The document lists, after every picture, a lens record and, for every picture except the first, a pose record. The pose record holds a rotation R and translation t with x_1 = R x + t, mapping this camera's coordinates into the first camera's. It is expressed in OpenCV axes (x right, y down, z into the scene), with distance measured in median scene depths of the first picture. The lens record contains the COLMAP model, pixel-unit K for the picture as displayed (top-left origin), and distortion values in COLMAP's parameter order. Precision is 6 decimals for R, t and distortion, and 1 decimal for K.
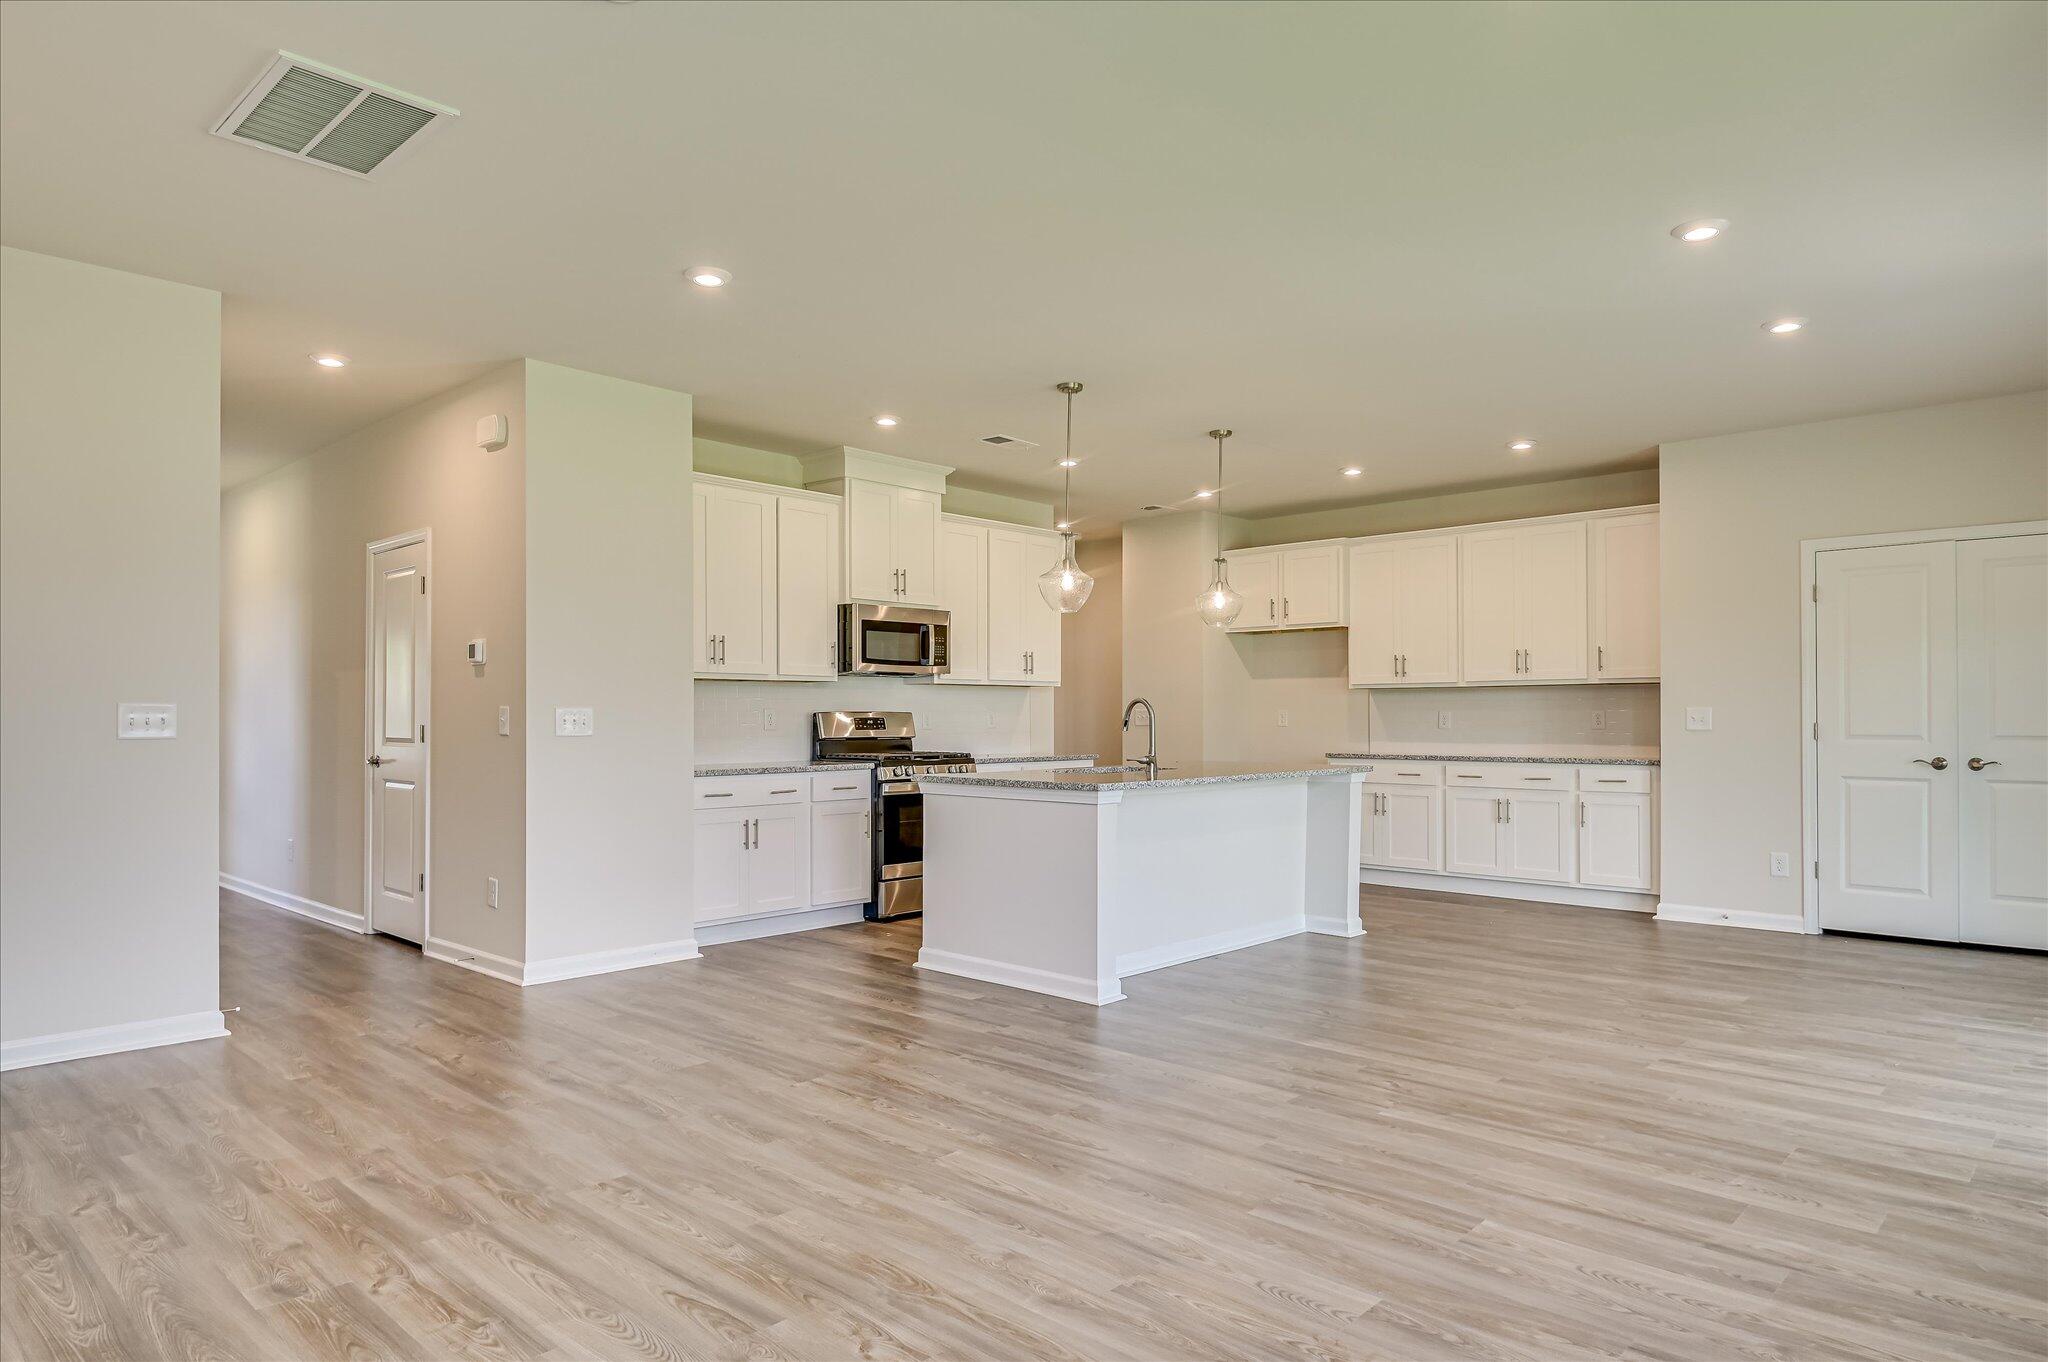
lens RADIAL K [[1184.0, 0, 1017.6], [0, 1184.0, 708.0], [0, 0, 1]] dist [0.003474, -0.000379]
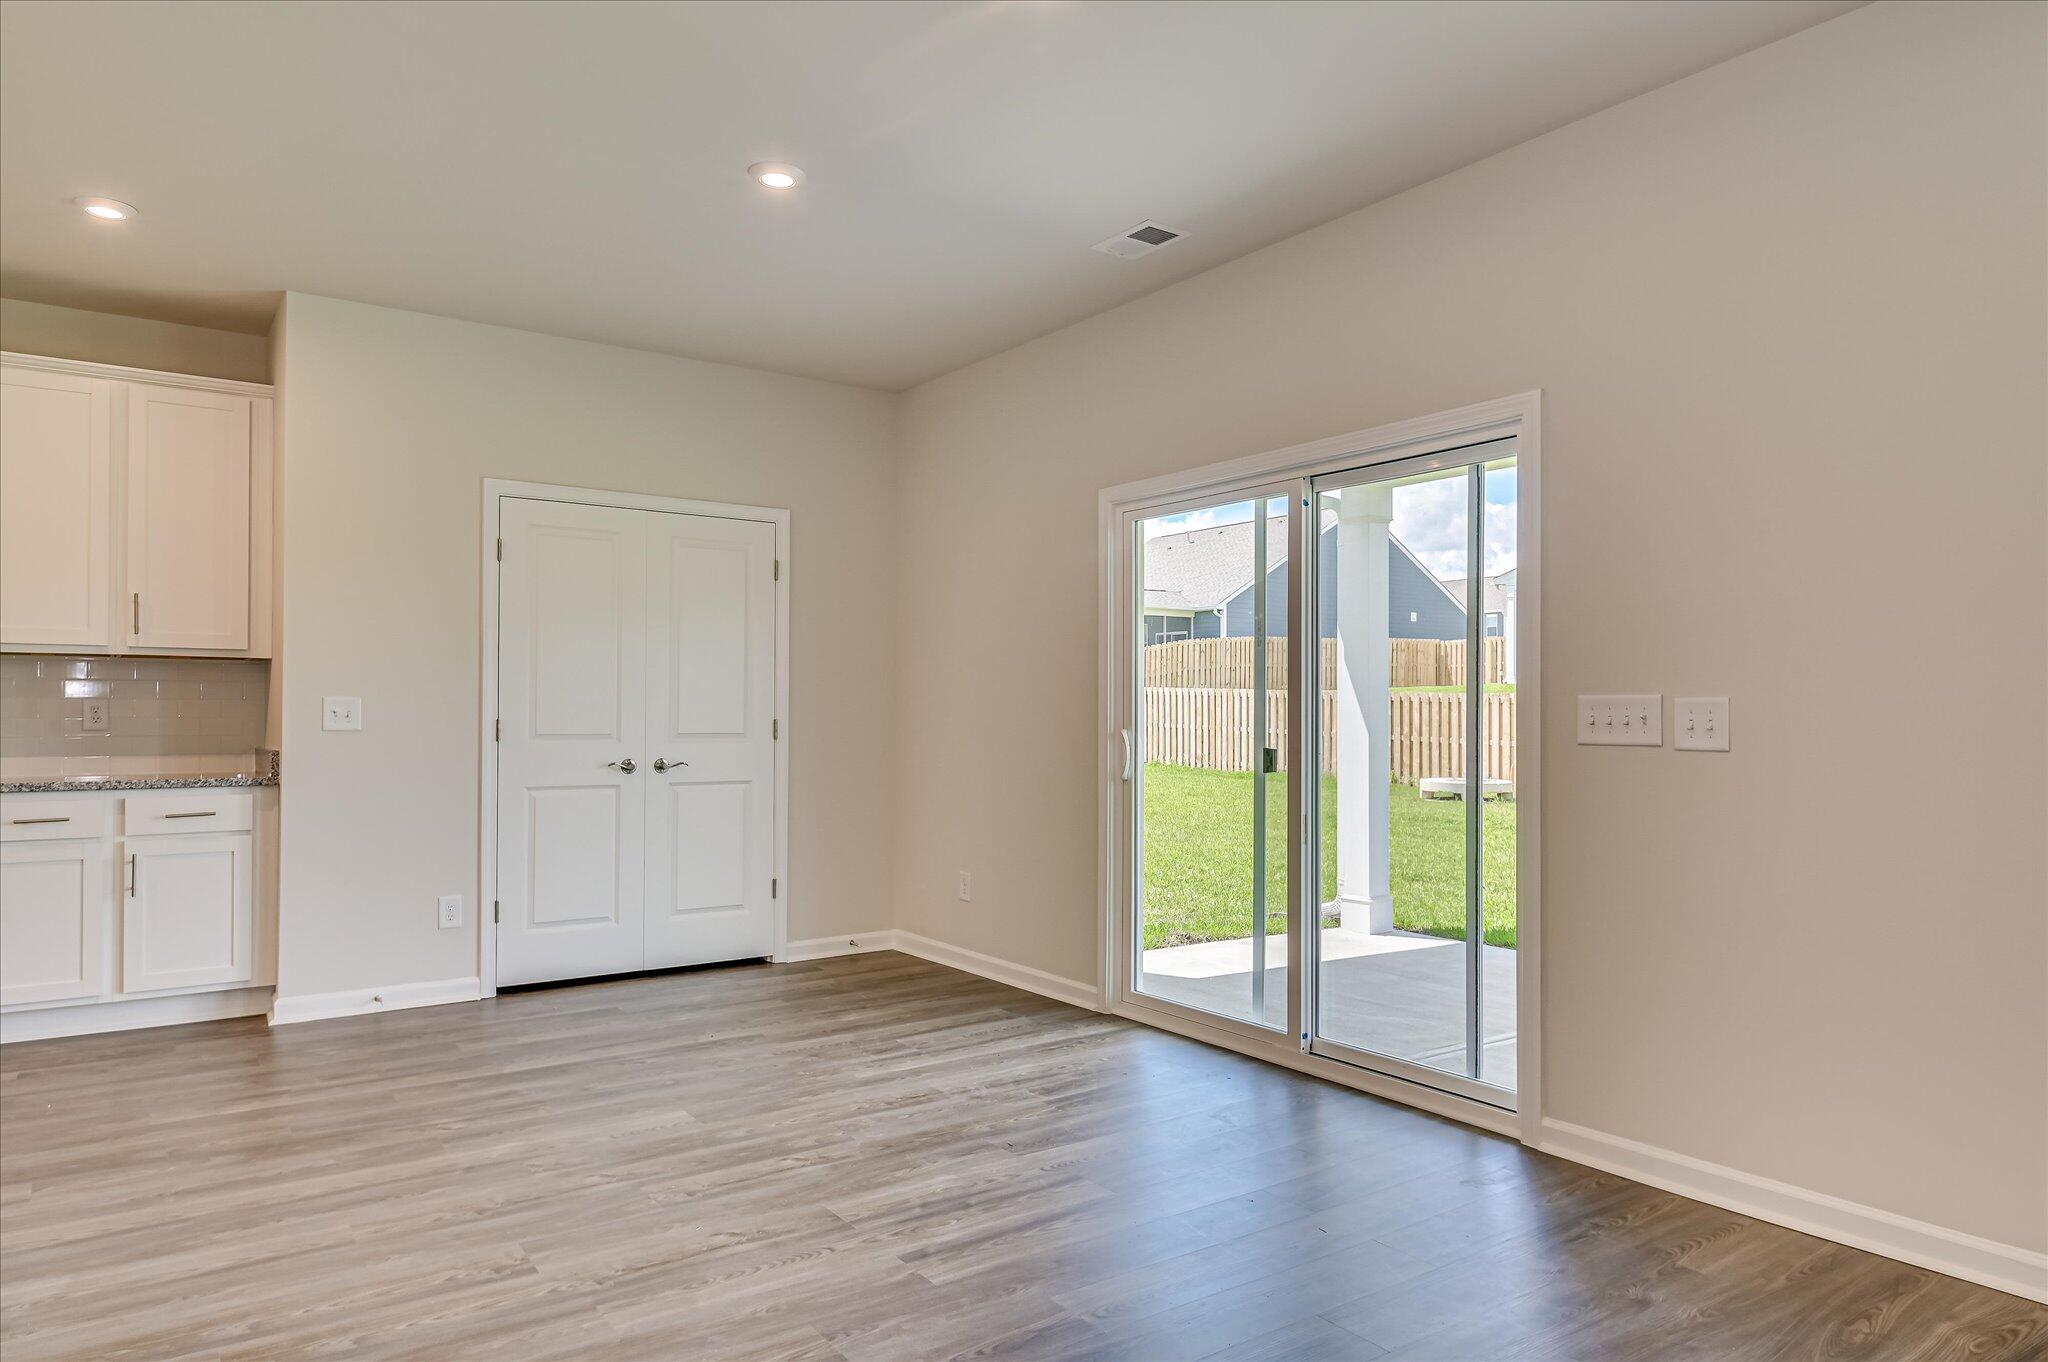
lens RADIAL K [[1273.7, 0, 1013.8], [0, 1273.7, 702.8], [0, 0, 1]] dist [0.000888, -0.000263]
pose [[0.200713, 0.011250, 0.979585, -0.057365], [-0.010951, 0.999897, -0.009239, 0.004986], [-0.979589, -0.008873, 0.200816, 0.440540]]
